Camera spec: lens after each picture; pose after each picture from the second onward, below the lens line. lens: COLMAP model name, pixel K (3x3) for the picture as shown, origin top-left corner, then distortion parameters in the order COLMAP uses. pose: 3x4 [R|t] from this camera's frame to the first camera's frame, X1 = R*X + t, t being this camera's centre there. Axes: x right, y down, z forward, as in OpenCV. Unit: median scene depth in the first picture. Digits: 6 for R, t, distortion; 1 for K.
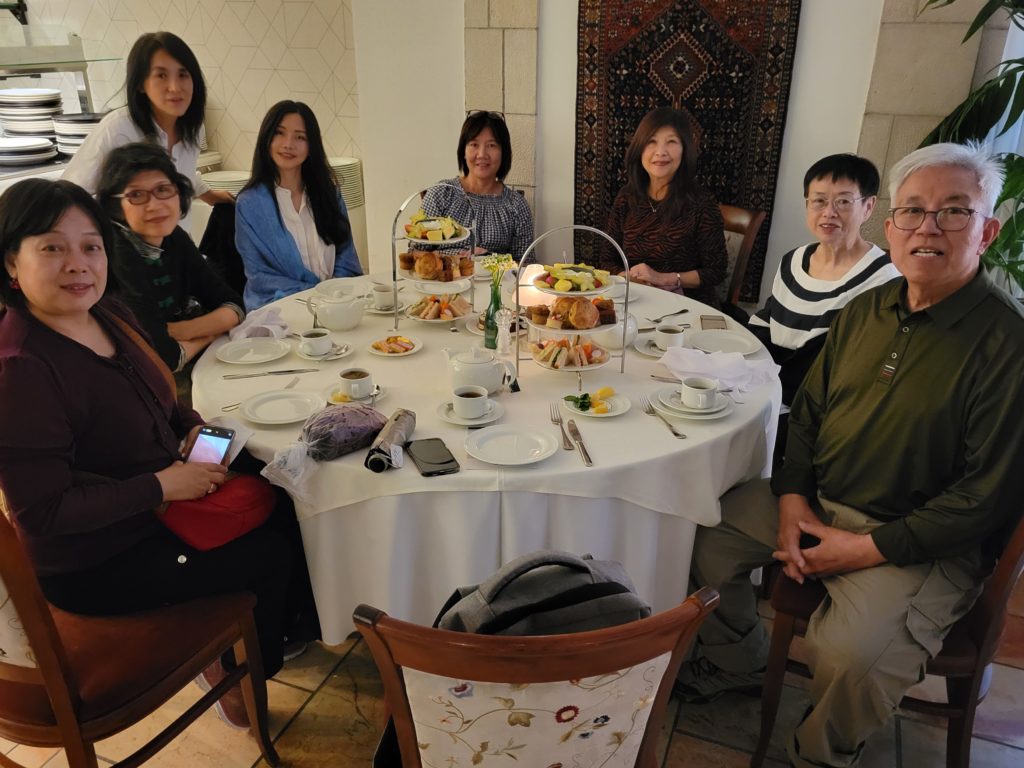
lens RADIAL K [[781.4, 0, 512.0], [0, 781.4, 384.0], [0, 0, 1]] dist [-0.004292, -0.002029]
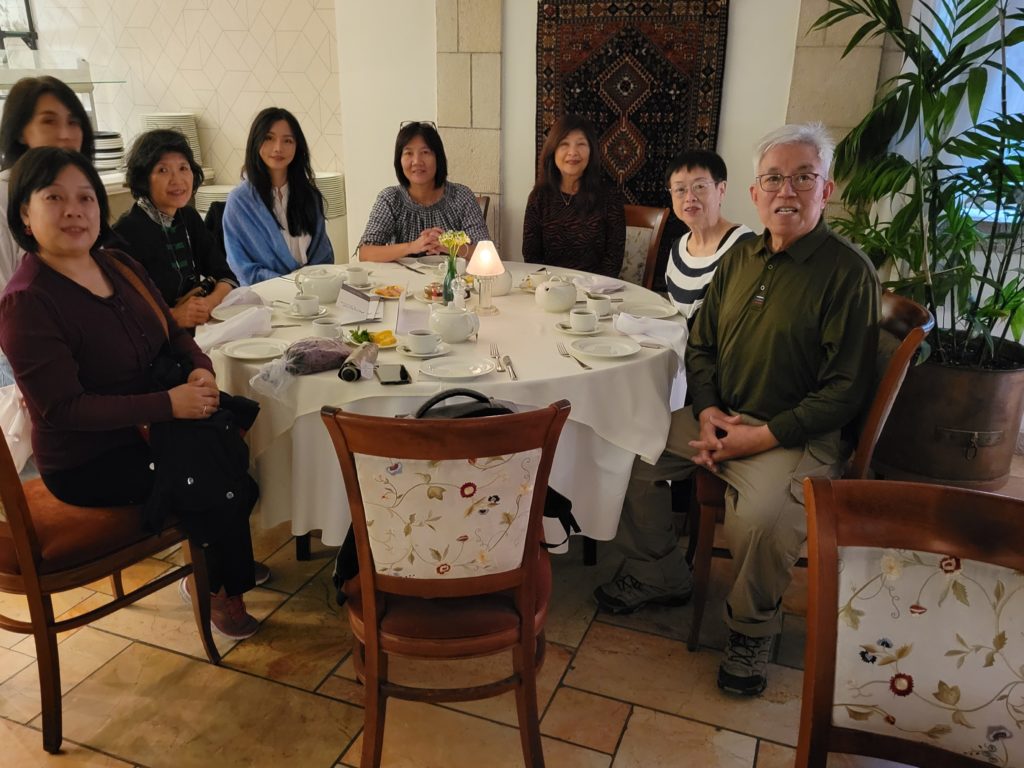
lens RADIAL K [[834.2, 0, 514.5], [0, 834.2, 413.7], [0, 0, 1]] dist [-0.010578, 0.002628]
pose [[0.999979, 0.004402, 0.004837, 0.061875], [-0.004189, 0.999050, -0.043382, 0.148235], [-0.005023, 0.043361, 0.999047, -0.224292]]
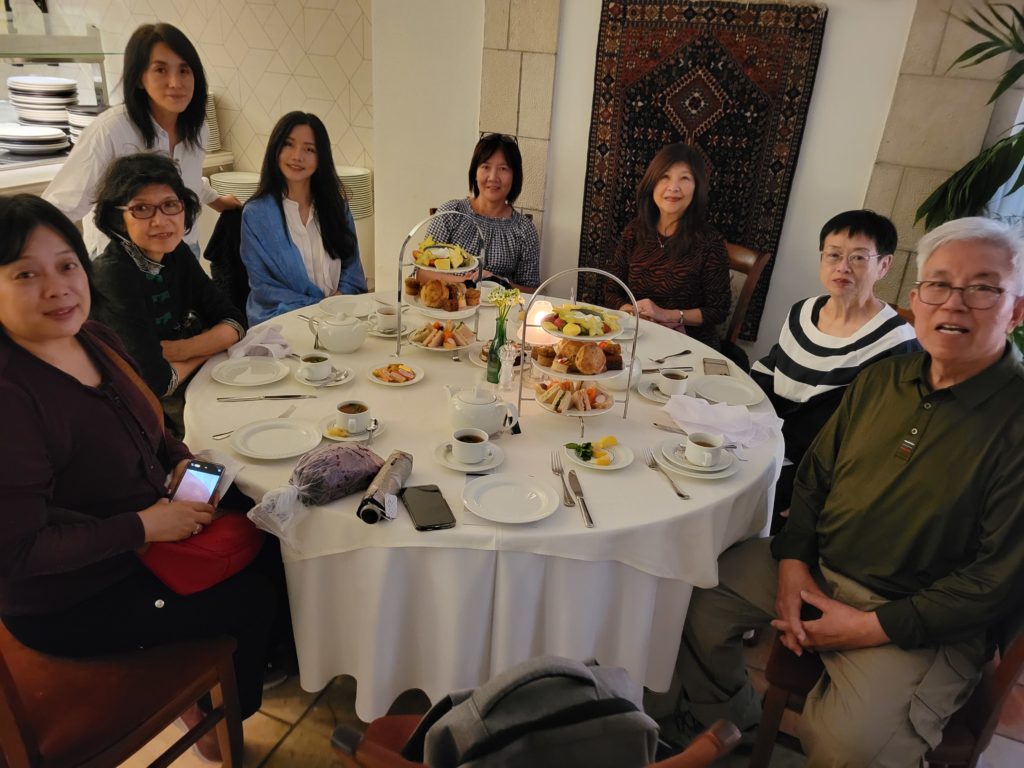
lens RADIAL K [[726.2, 0, 517.1], [0, 726.2, 391.2], [0, 0, 1]] dist [0.011968, -0.025752]
pose [[0.998029, 0.059405, 0.020225, -0.013320], [-0.059846, 0.997967, 0.021930, -0.052556], [-0.018881, -0.023097, 0.999555, 0.074495]]
